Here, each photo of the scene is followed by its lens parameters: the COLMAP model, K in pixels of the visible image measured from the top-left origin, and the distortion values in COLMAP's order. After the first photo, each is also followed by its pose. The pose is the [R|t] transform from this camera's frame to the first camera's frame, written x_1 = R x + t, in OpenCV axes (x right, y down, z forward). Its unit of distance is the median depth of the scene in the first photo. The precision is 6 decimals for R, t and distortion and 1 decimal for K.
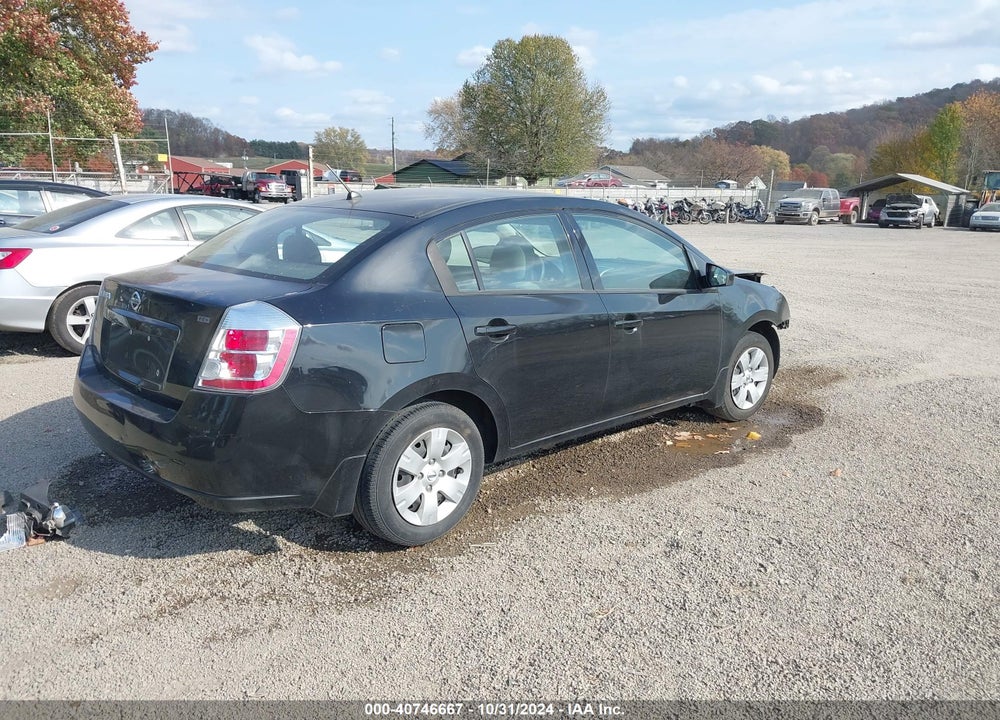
lens RADIAL K [[786.9, 0, 501.4], [0, 786.9, 339.7], [0, 0, 1]] dist [0.007965, 0.000618]
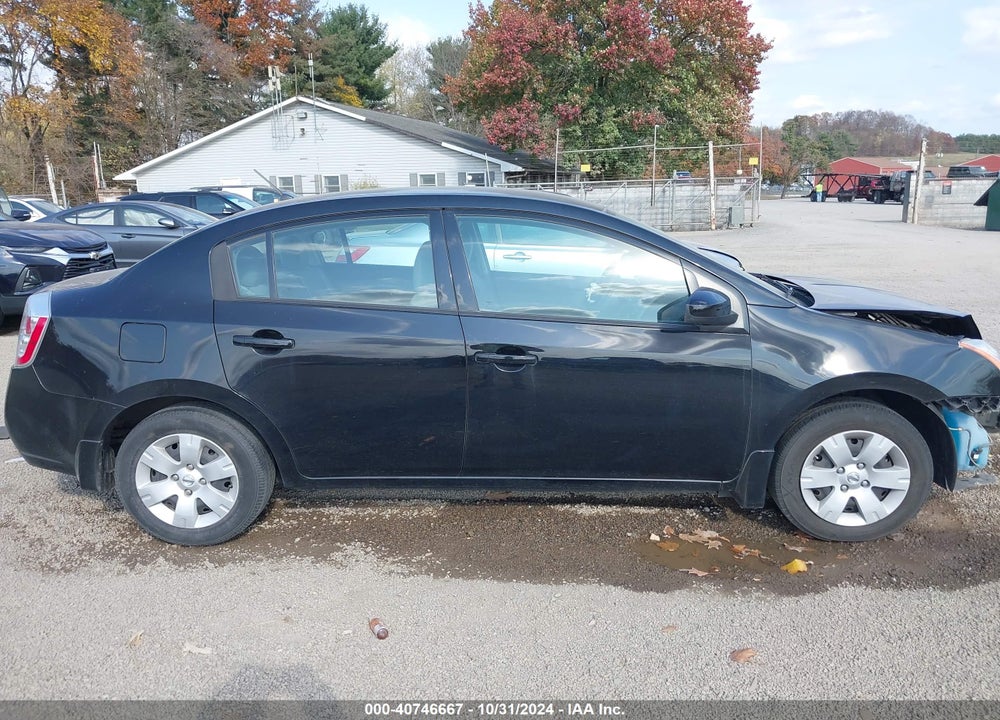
lens RADIAL K [[799.1, 0, 499.8], [0, 799.1, 375.4], [0, 0, 1]] dist [-0.021777, -0.001595]
pose [[0.690132, 0.133580, -0.711249, 0.541546], [-0.106558, 0.990861, 0.082699, -0.051229], [0.715796, 0.018716, 0.698059, 0.357180]]
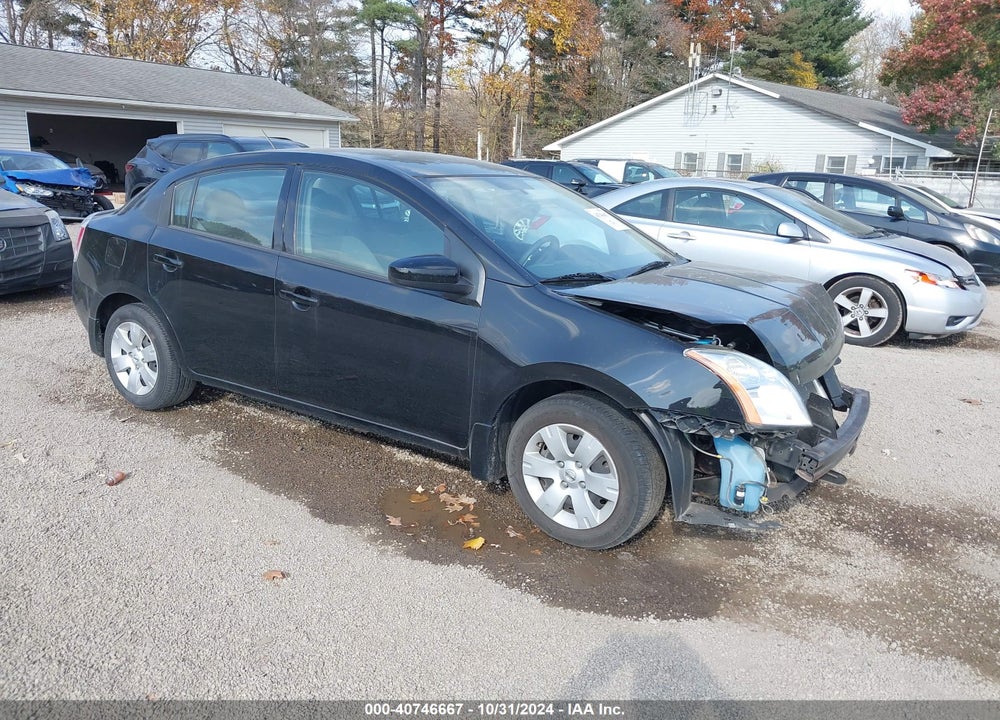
lens RADIAL K [[788.0, 0, 497.2], [0, 788.0, 363.7], [0, 0, 1]] dist [0.008503, -0.006640]
pose [[0.204102, 0.228566, -0.951893, 0.818042], [-0.213299, 0.959383, 0.184630, -0.123211], [0.955430, 0.165354, 0.244565, 0.772723]]
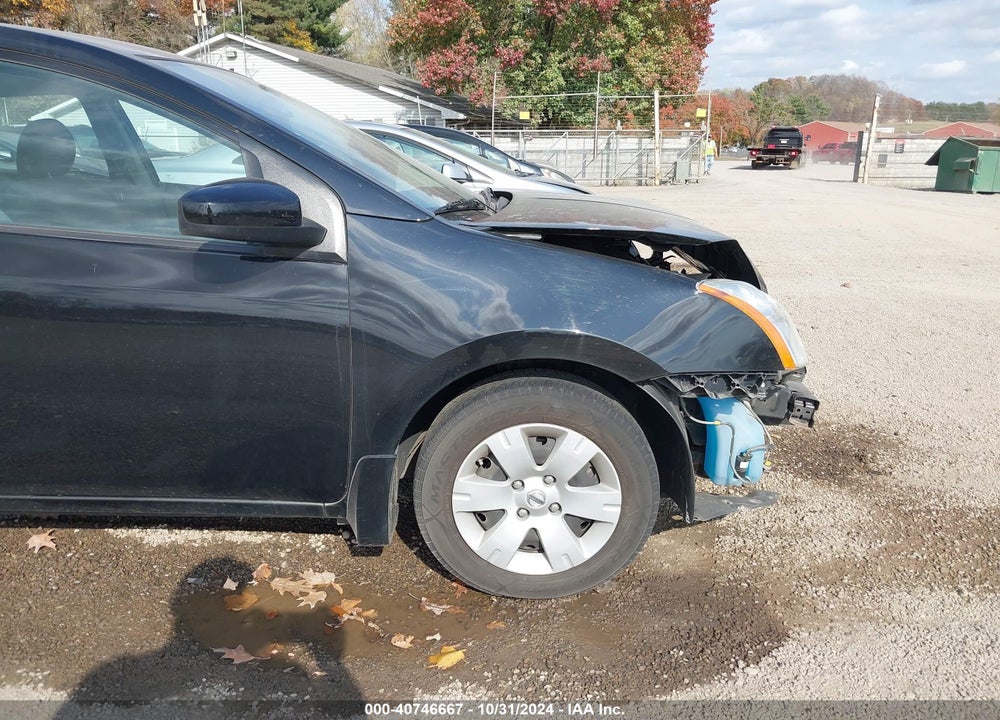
lens RADIAL K [[799.1, 0, 499.8], [0, 799.1, 375.4], [0, 0, 1]] dist [-0.021777, -0.001595]
pose [[0.714846, 0.178075, -0.676228, 0.541374], [-0.124307, 0.983990, 0.127714, -0.056840], [0.688145, -0.007235, 0.725537, 0.688784]]
